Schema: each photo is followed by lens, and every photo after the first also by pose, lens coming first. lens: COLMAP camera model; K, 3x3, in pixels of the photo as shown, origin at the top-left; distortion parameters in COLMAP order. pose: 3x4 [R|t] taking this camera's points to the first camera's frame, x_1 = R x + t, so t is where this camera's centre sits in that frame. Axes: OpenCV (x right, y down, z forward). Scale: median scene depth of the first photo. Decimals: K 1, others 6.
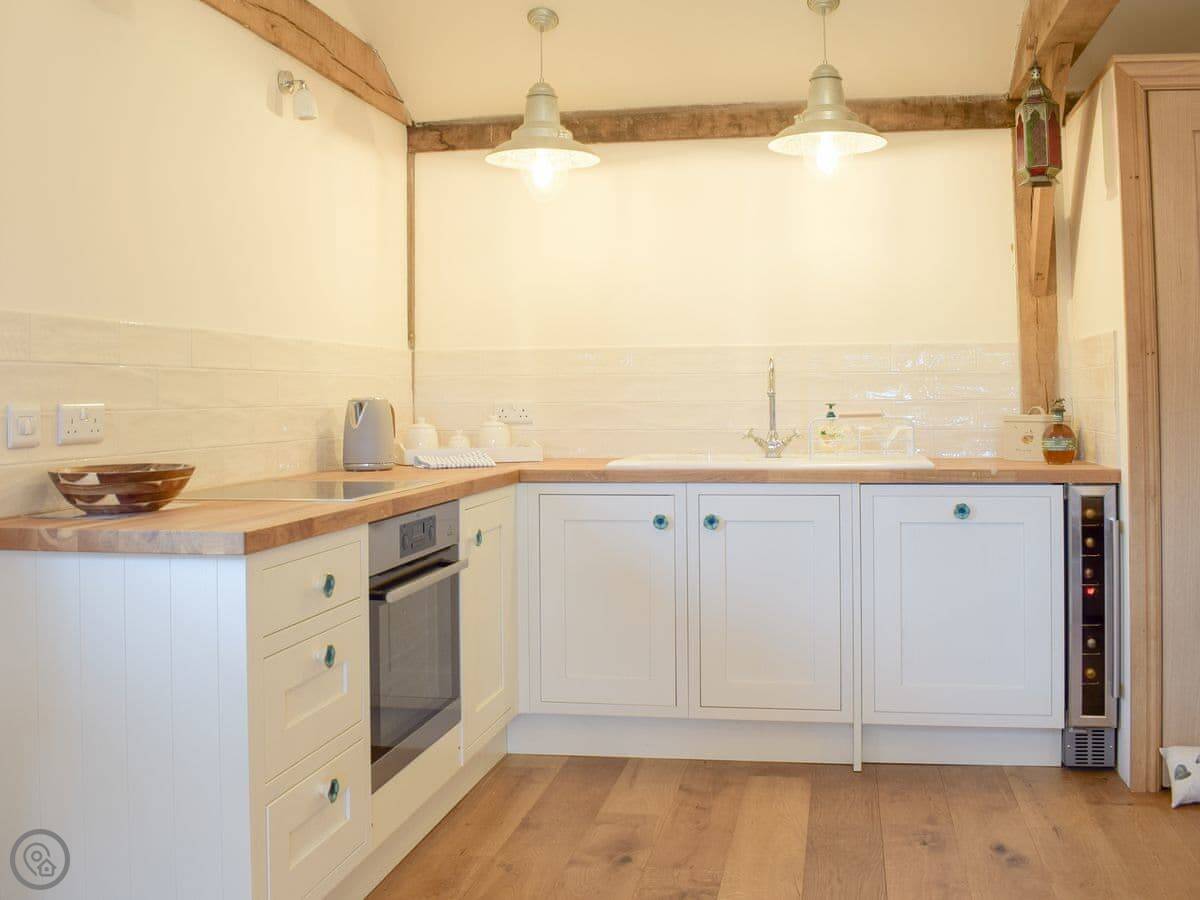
lens RADIAL K [[1364.0, 0, 600.5], [0, 1364.0, 347.3], [0, 0, 1]] dist [-0.067218, 0.011954]
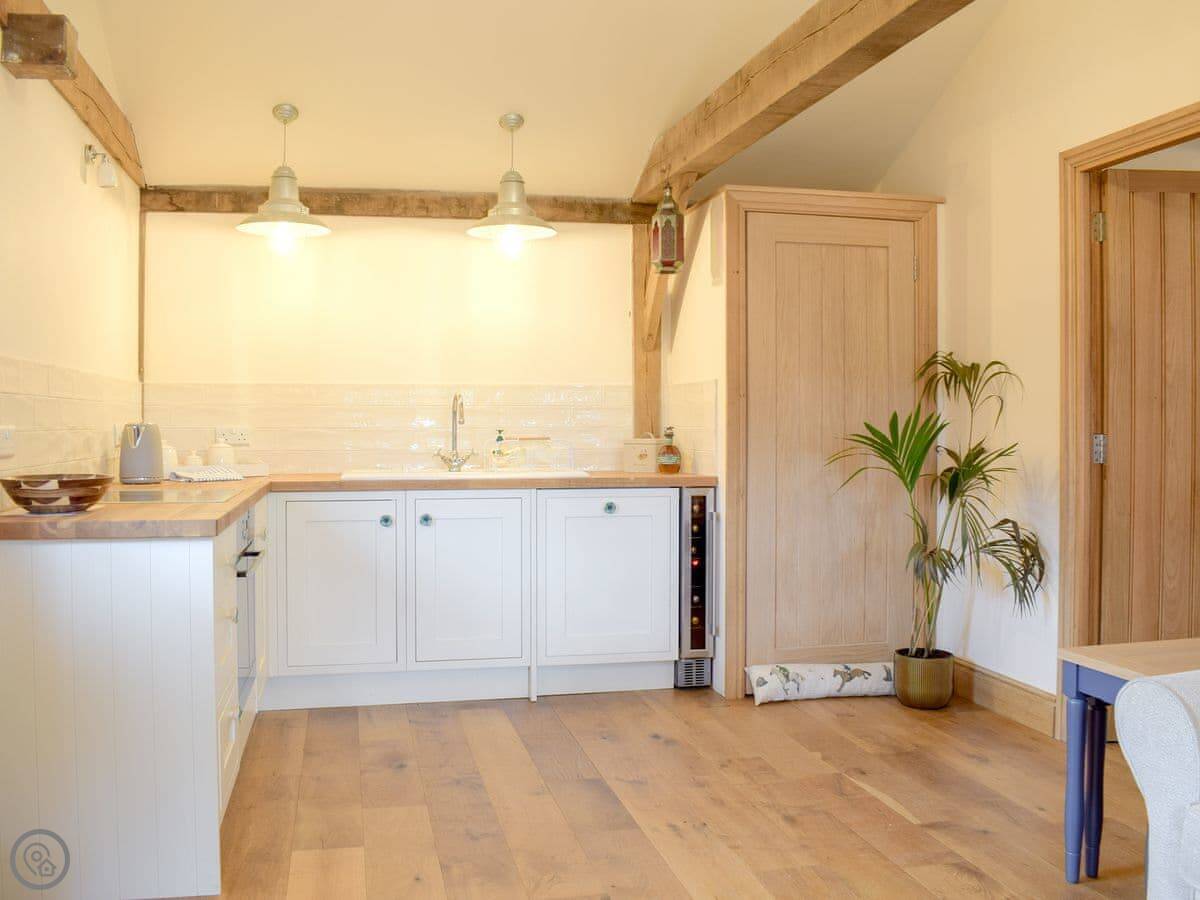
lens RADIAL K [[1278.5, 0, 600.0], [0, 1278.5, 450.0], [0, 0, 1]] dist [0.012041, 0.000132]
pose [[0.931072, -0.001886, 0.364832, -0.210360], [-0.018183, 0.998504, 0.051566, -0.004672], [-0.364383, -0.054645, 0.929644, -0.196246]]
